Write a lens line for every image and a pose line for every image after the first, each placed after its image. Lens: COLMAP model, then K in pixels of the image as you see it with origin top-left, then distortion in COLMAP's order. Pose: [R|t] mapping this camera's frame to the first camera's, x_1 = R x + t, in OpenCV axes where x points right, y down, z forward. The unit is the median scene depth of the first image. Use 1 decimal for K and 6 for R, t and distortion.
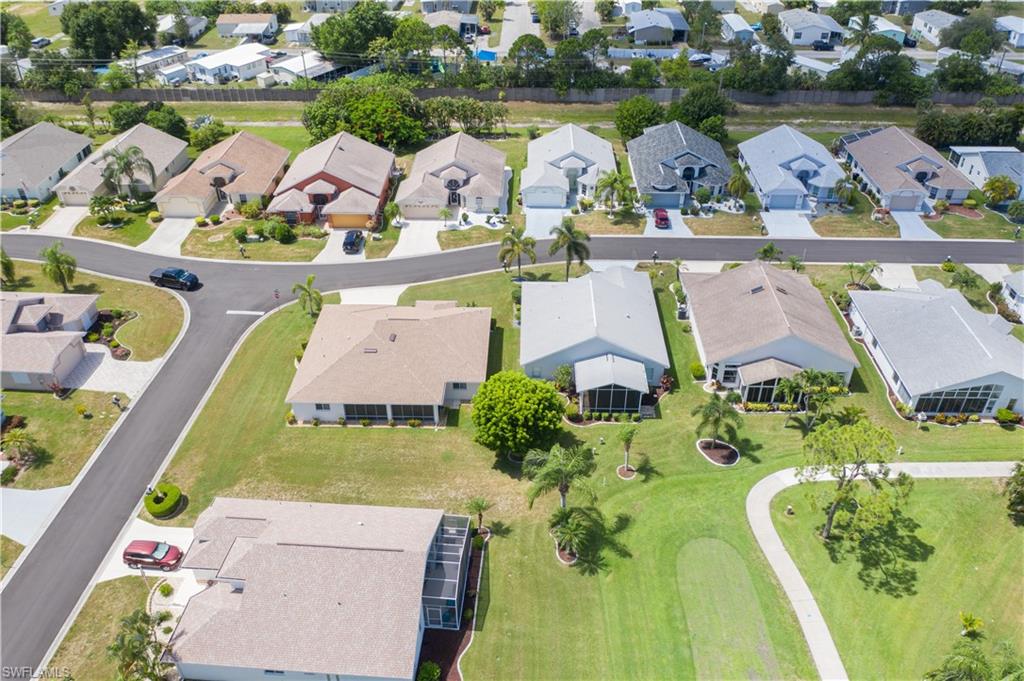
lens RADIAL K [[847.2, 0, 512.0], [0, 847.2, 340.5], [0, 0, 1]] dist [-0.006861, -0.002868]
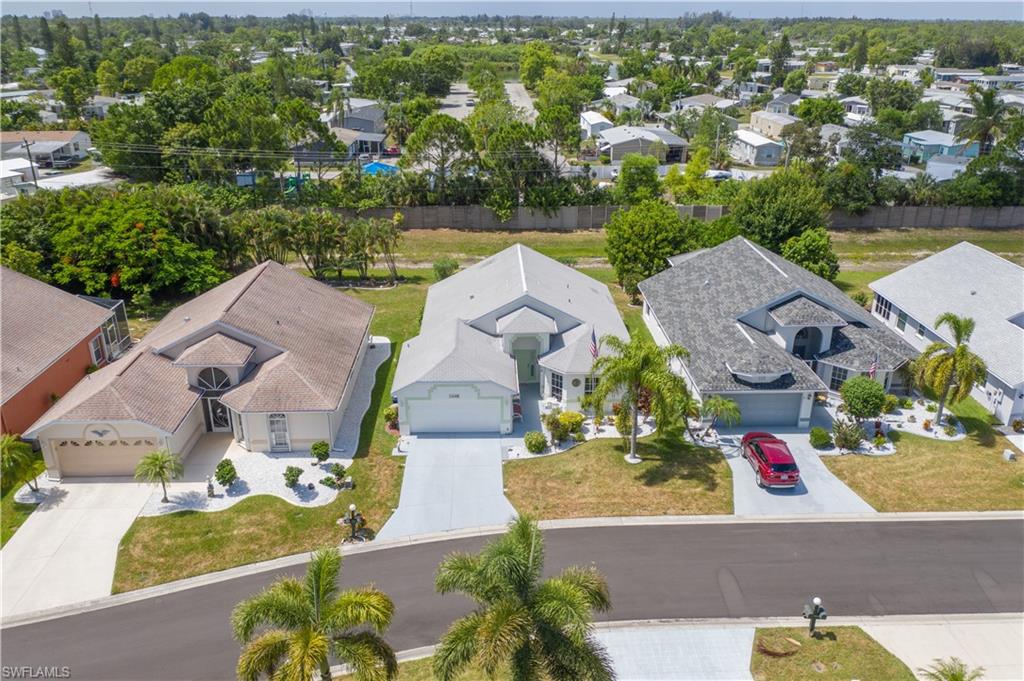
lens RADIAL K [[810.7, 0, 512.0], [0, 810.7, 373.3], [0, 0, 1]] dist [-0.005002, -0.004426]
pose [[0.998408, -0.017561, 0.053603, 0.043362], [0.026630, 0.984479, -0.173471, -0.117567], [-0.049725, 0.174622, 0.983379, 0.618859]]
